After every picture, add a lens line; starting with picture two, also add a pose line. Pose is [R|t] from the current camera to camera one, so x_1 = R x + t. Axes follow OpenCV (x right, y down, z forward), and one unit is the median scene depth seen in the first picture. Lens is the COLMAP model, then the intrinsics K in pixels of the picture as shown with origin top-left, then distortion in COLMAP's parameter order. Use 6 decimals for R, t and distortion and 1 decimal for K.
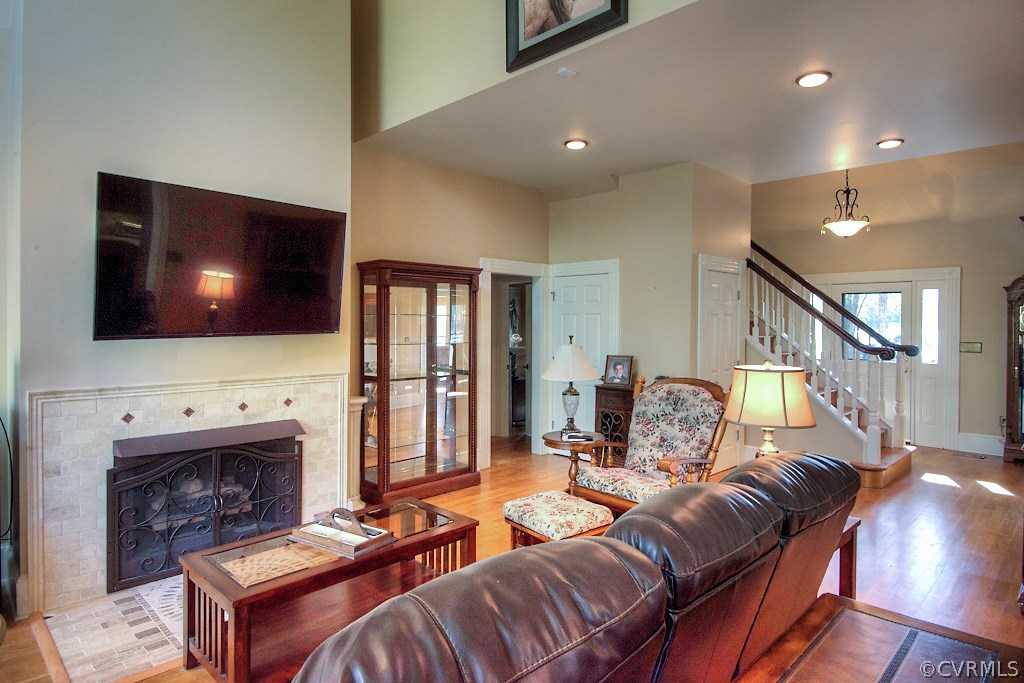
lens RADIAL K [[589.9, 0, 511.8], [0, 589.9, 328.2], [0, 0, 1]] dist [0.020709, -0.003193]
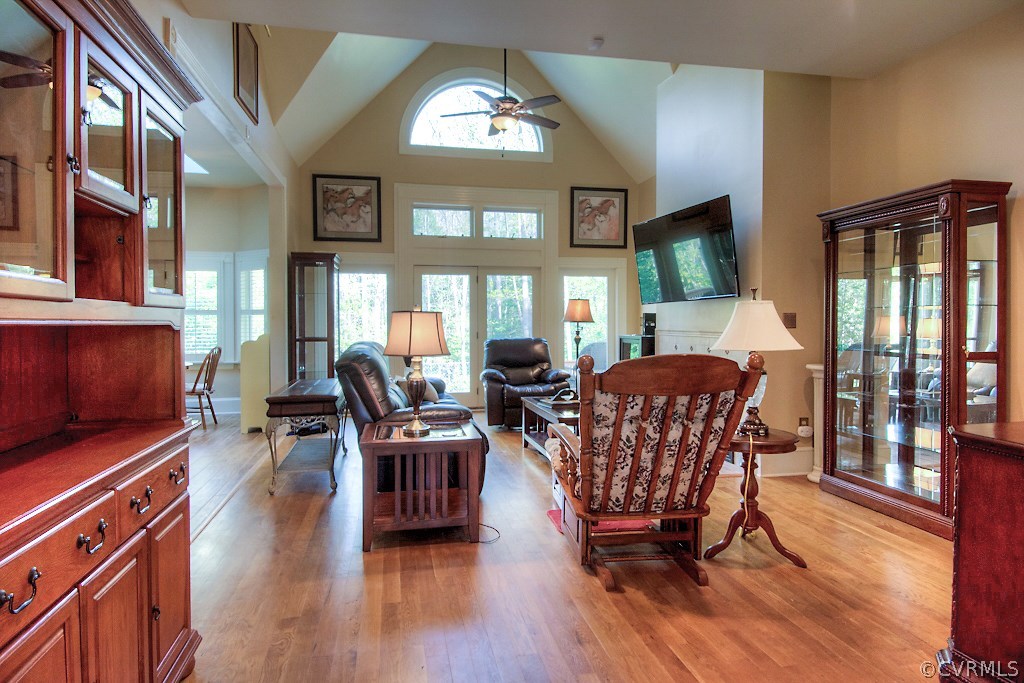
lens RADIAL K [[589.9, 0, 511.8], [0, 589.9, 328.2], [0, 0, 1]] dist [0.020709, -0.003193]
pose [[-0.553740, 0.004168, -0.832679, 1.008239], [-0.011602, 0.999852, 0.012720, 0.065680], [0.832609, 0.016704, -0.553609, 1.382195]]
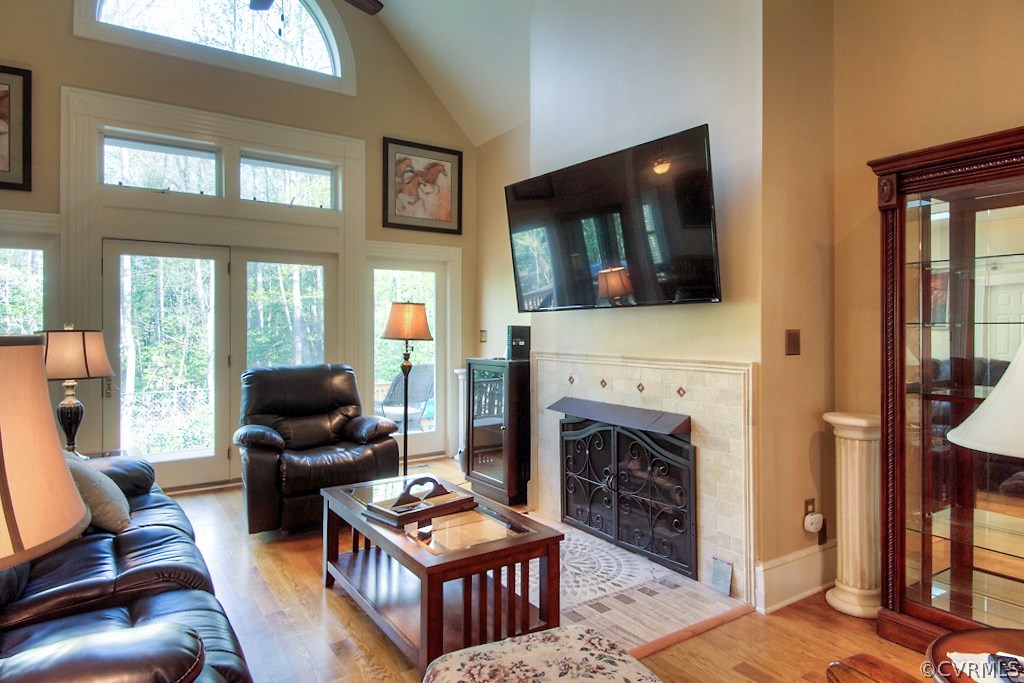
lens RADIAL K [[589.9, 0, 511.8], [0, 589.9, 328.2], [0, 0, 1]] dist [0.020709, -0.003193]
pose [[-0.202703, -0.007829, -0.979209, 0.460039], [-0.013771, 0.999892, -0.005144, 0.048643], [0.979144, 0.012442, -0.202788, 0.976390]]
